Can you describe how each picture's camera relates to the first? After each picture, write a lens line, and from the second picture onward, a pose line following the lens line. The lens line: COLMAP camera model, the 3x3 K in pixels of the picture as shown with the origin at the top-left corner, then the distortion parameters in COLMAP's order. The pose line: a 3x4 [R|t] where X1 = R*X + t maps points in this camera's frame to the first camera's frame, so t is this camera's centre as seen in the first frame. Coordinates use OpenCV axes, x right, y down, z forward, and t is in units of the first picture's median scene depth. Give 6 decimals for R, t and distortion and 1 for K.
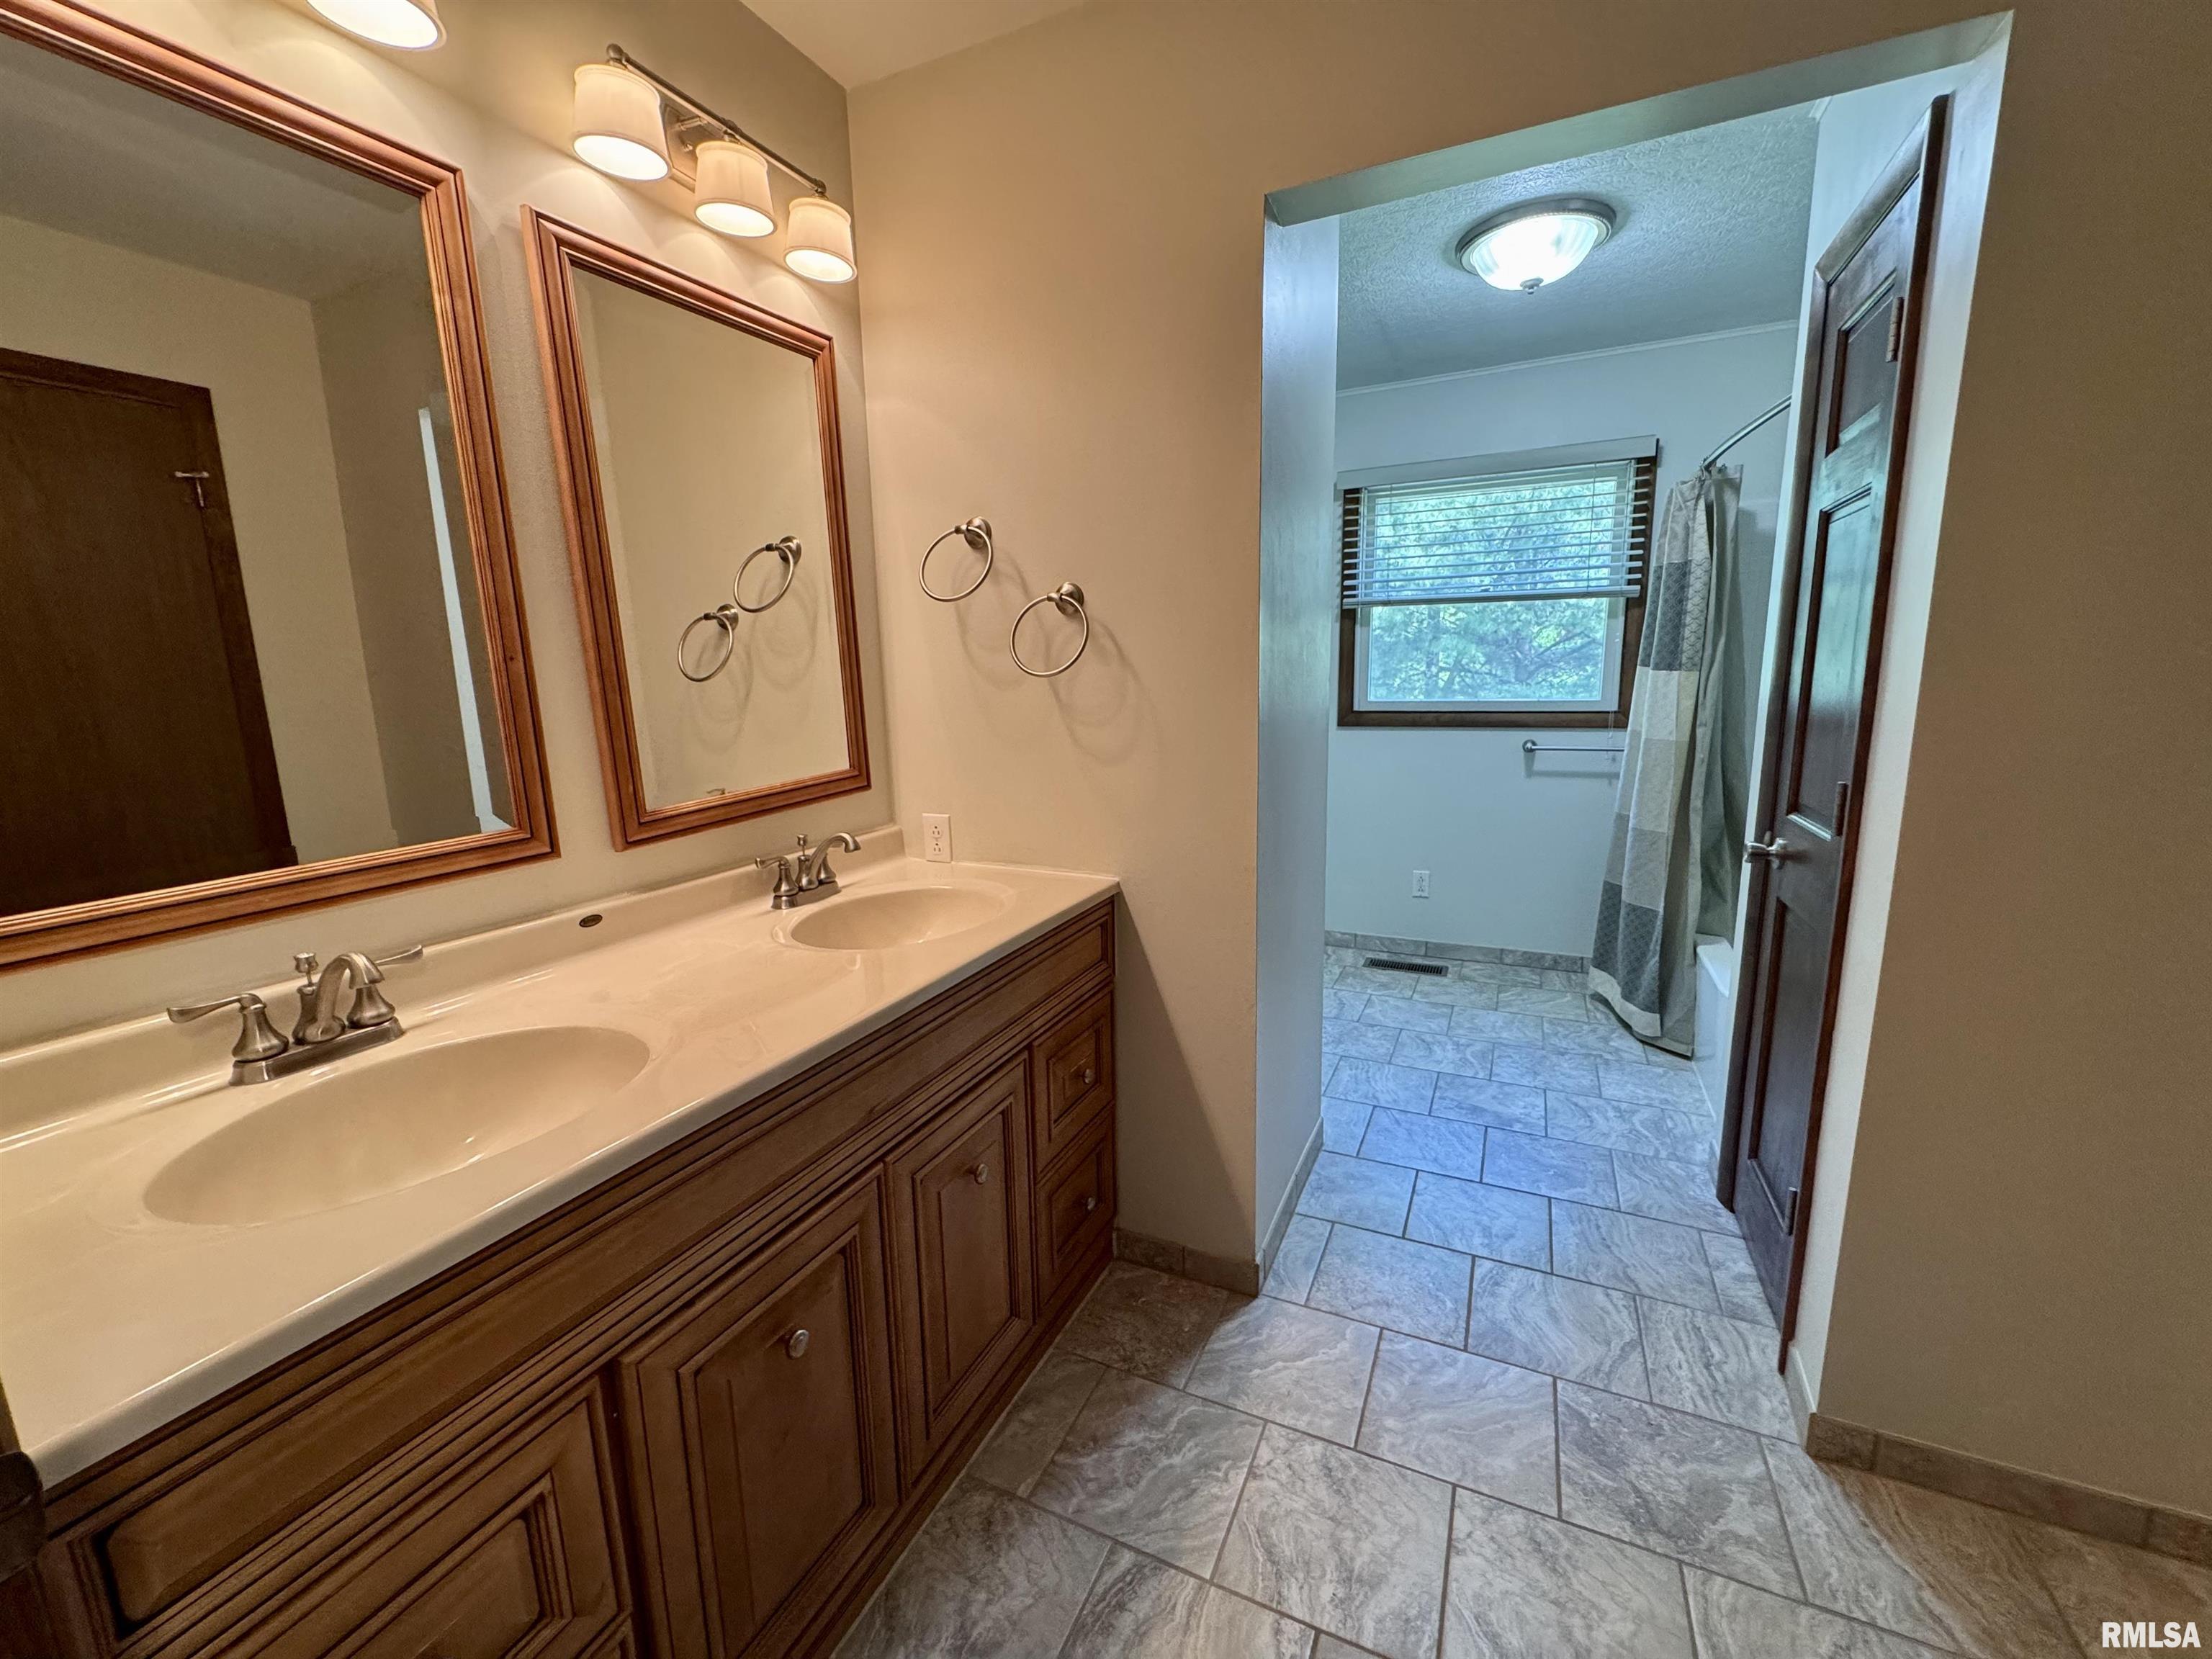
lens RADIAL K [[886.3, 0, 1106.0], [0, 886.3, 829.5], [0, 0, 1]] dist [-0.001612, 0.000126]
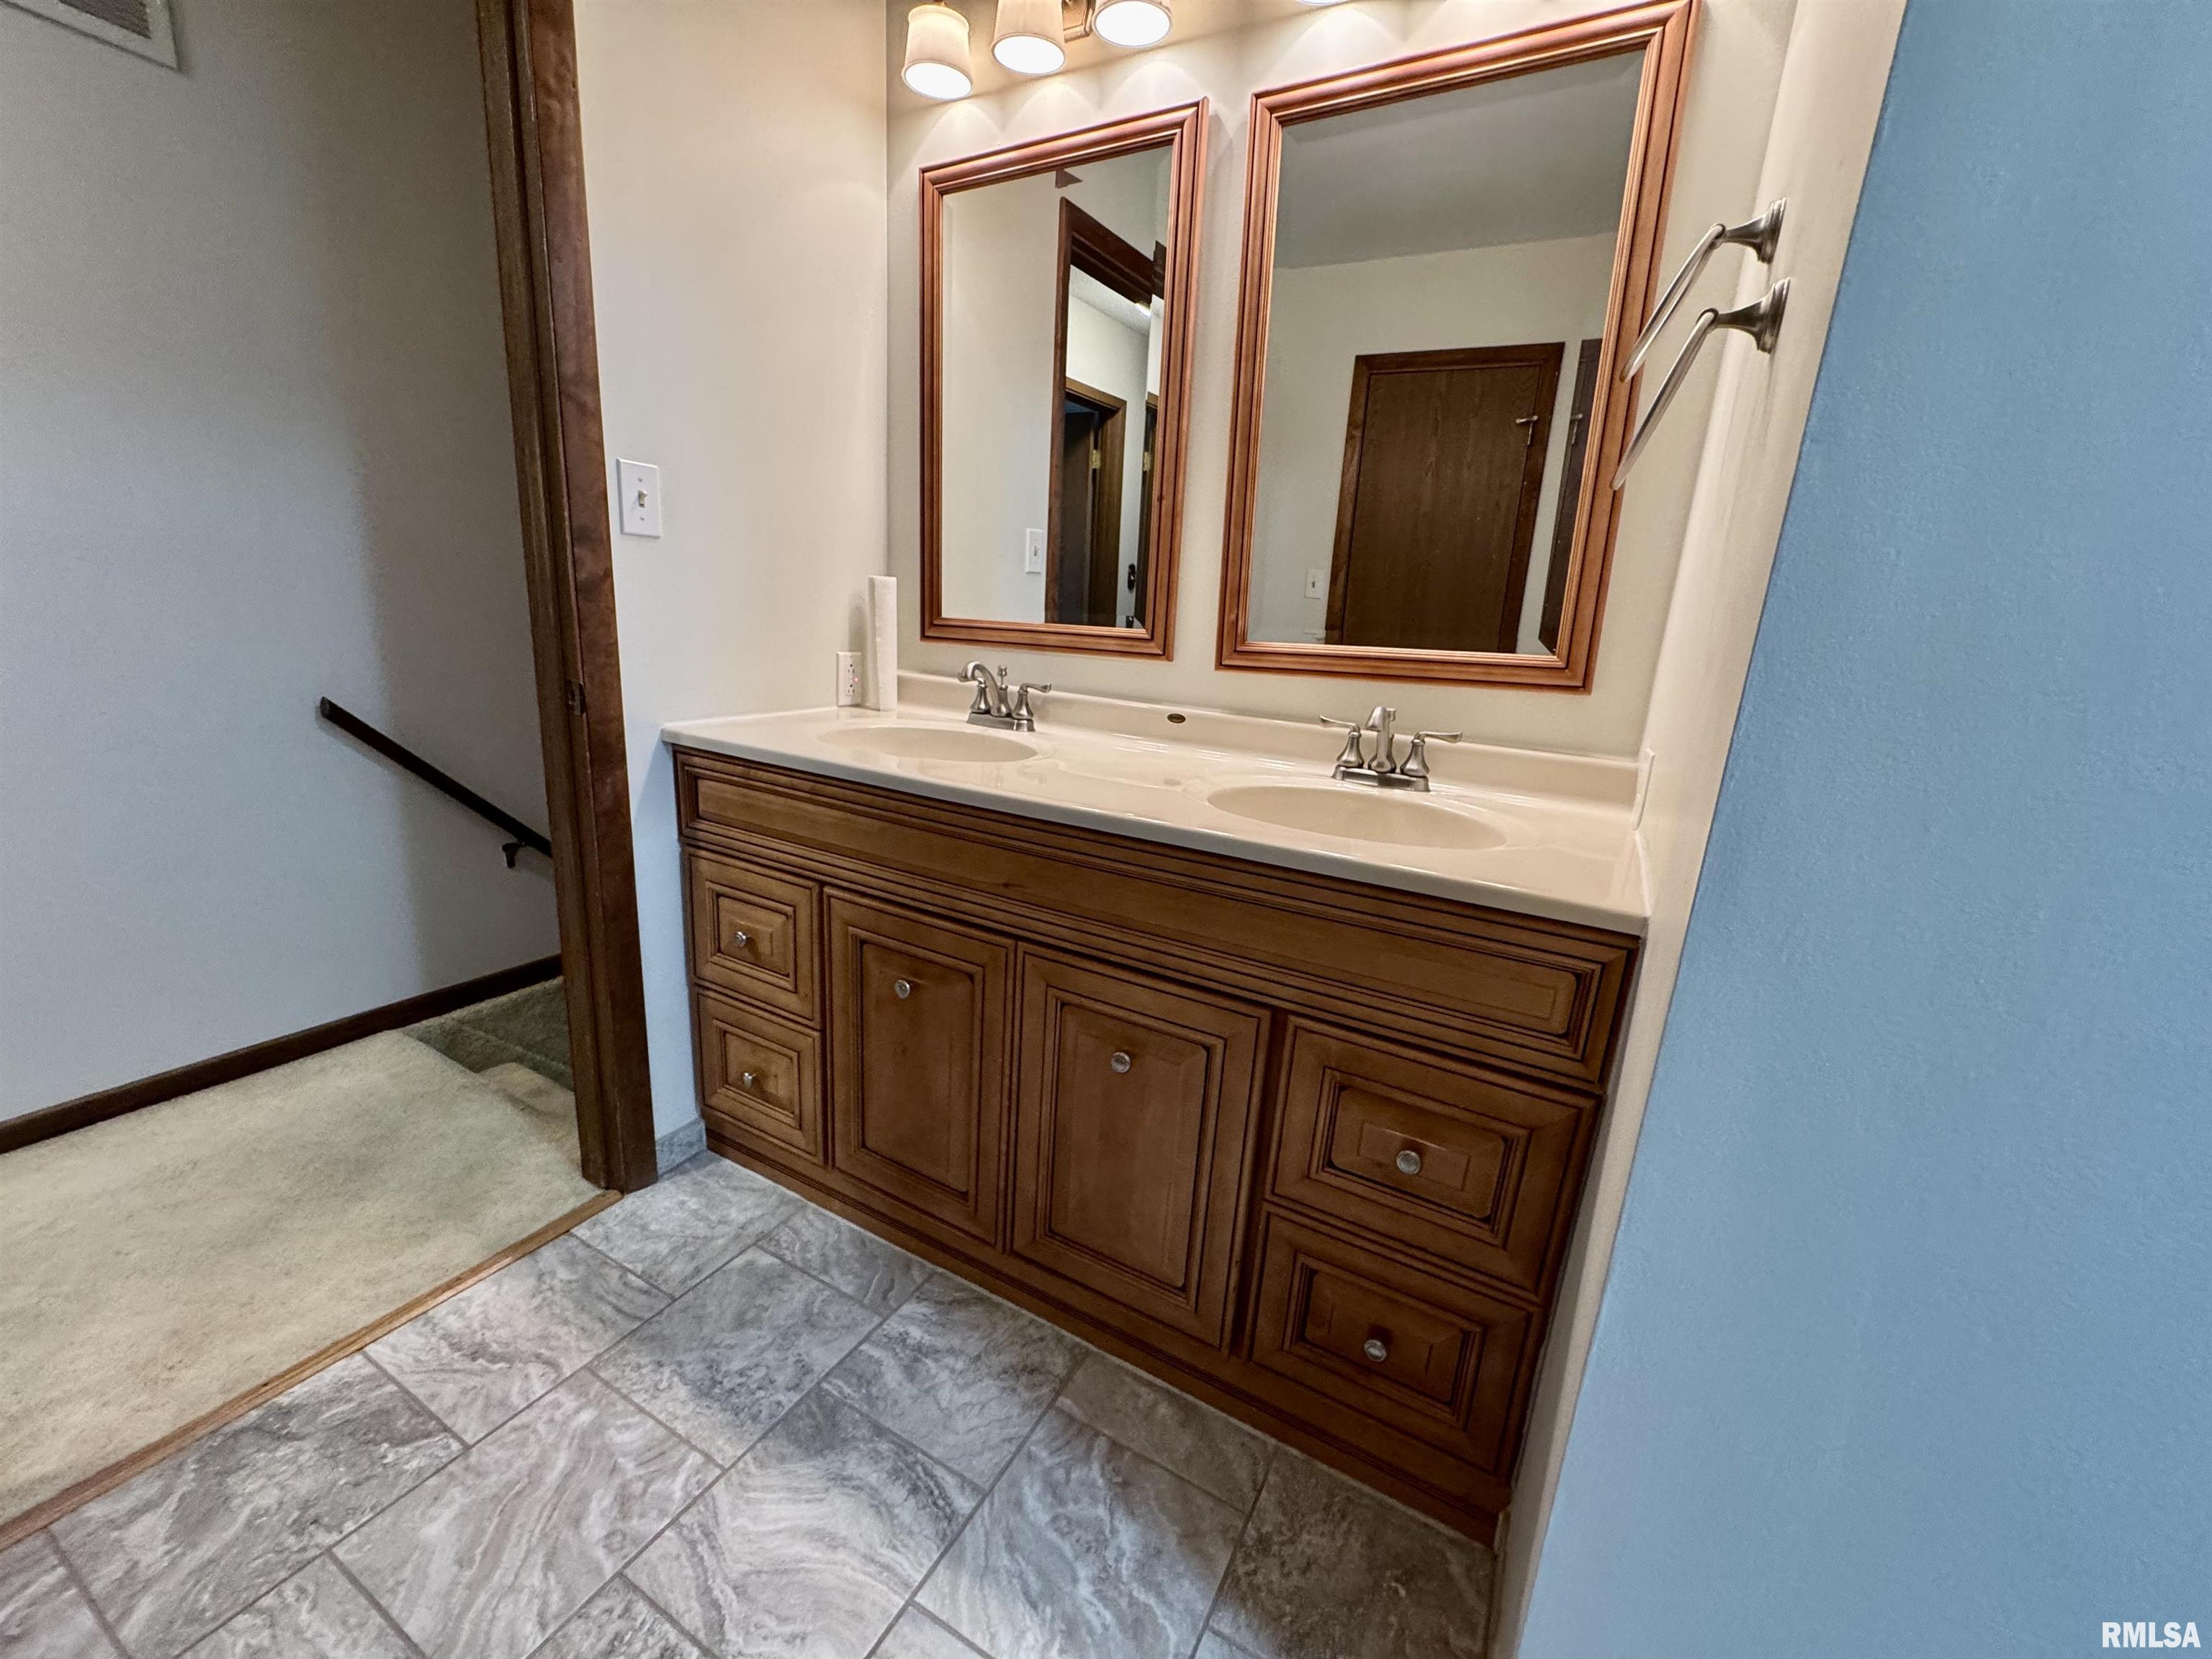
lens RADIAL K [[886.3, 0, 1106.0], [0, 886.3, 829.5], [0, 0, 1]] dist [-0.001612, 0.000126]
pose [[-0.065946, 0.262666, -0.962631, 0.640008], [-0.236595, 0.933103, 0.270817, -0.062181], [0.969368, 0.245613, 0.000611, 0.915540]]
